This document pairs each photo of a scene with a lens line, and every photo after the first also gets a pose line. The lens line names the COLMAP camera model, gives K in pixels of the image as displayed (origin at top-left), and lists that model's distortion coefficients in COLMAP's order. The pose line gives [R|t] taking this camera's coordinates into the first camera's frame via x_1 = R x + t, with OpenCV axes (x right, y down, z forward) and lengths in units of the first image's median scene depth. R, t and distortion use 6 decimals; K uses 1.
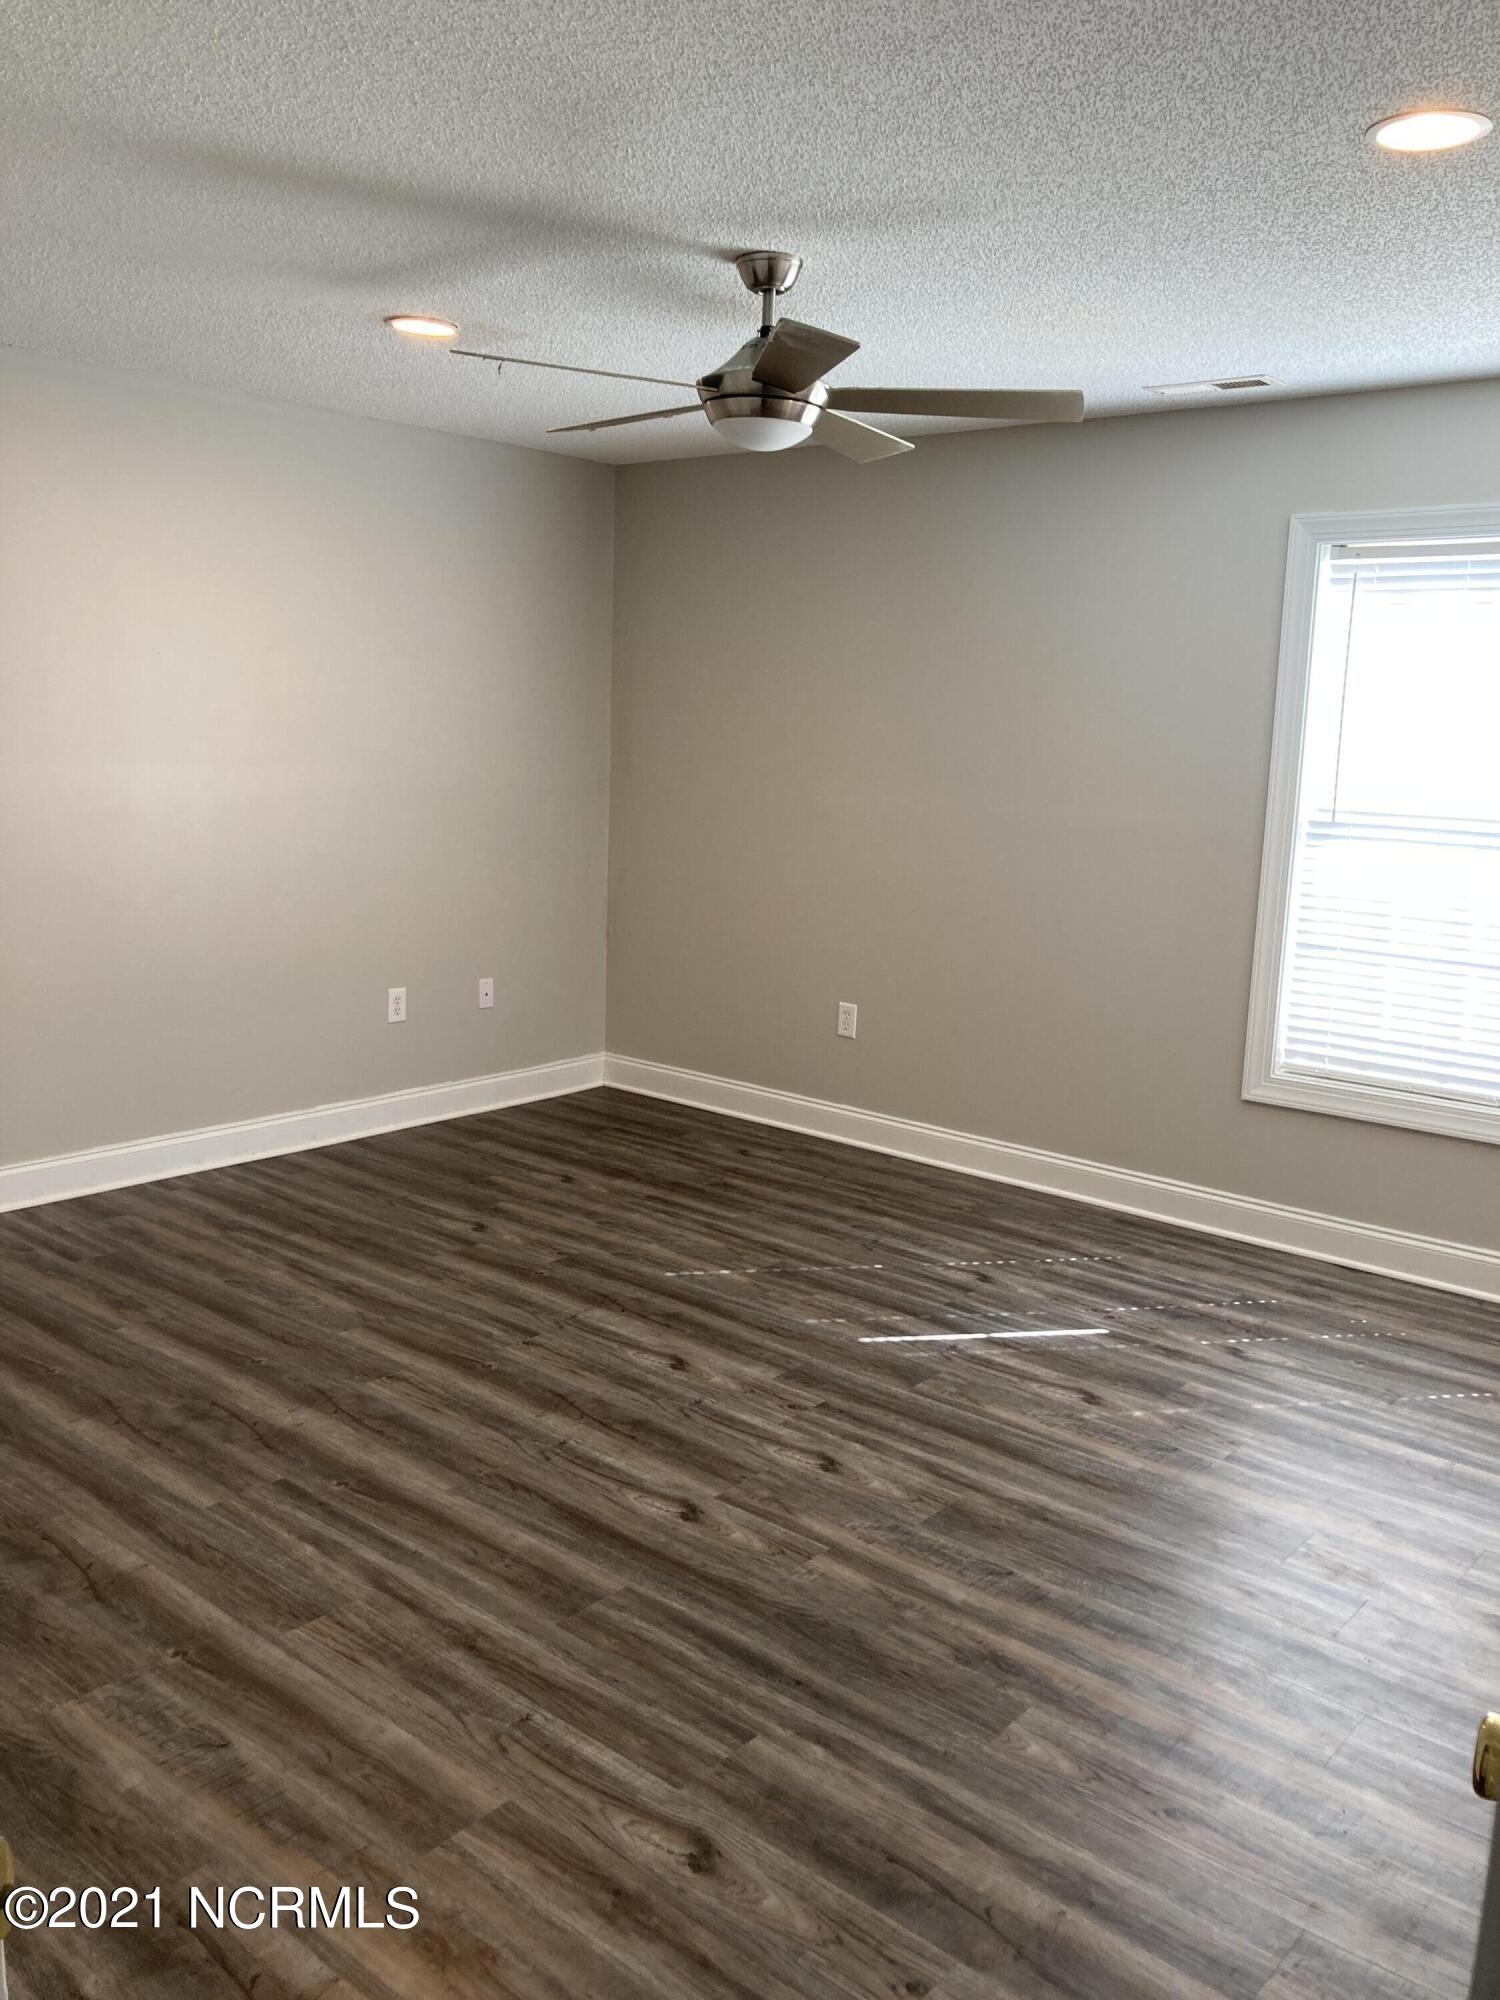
lens RADIAL K [[1636.1, 0, 744.6], [0, 1636.1, 998.4], [0, 0, 1]] dist [0.035948, -0.005133]
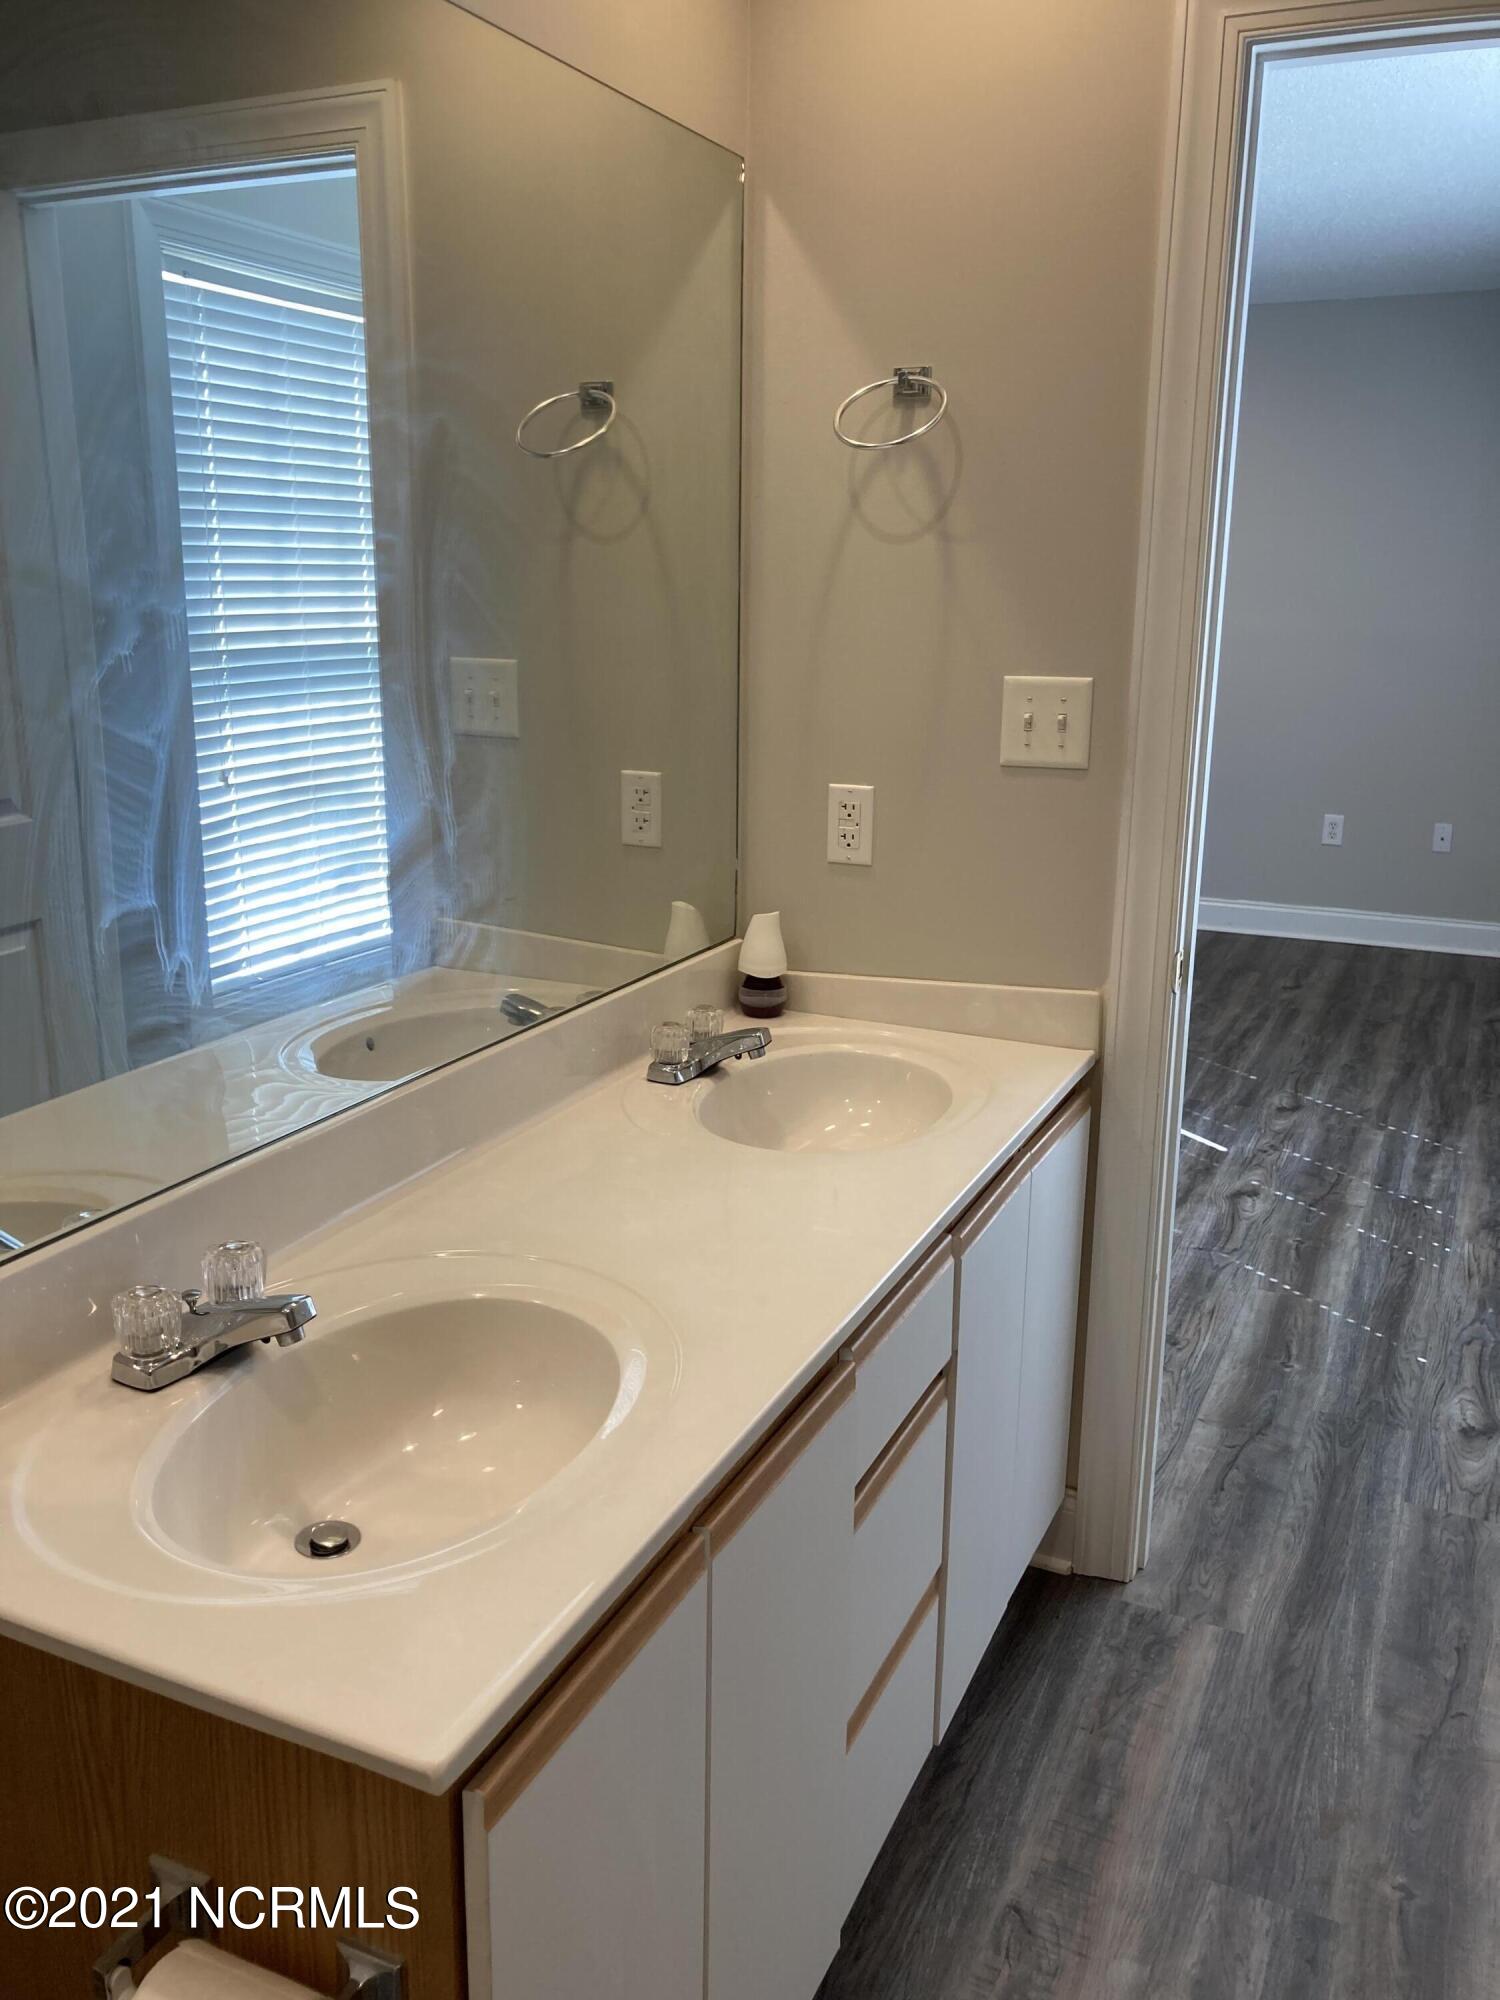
lens RADIAL K [[1636.1, 0, 743.7], [0, 1636.1, 1003.9], [0, 0, 1]] dist [0.035948, -0.005133]
pose [[0.281952, 0.214313, -0.935186, 0.933819], [-0.178021, 0.969492, 0.168503, 0.002274], [0.942768, 0.118973, 0.311502, 0.369290]]
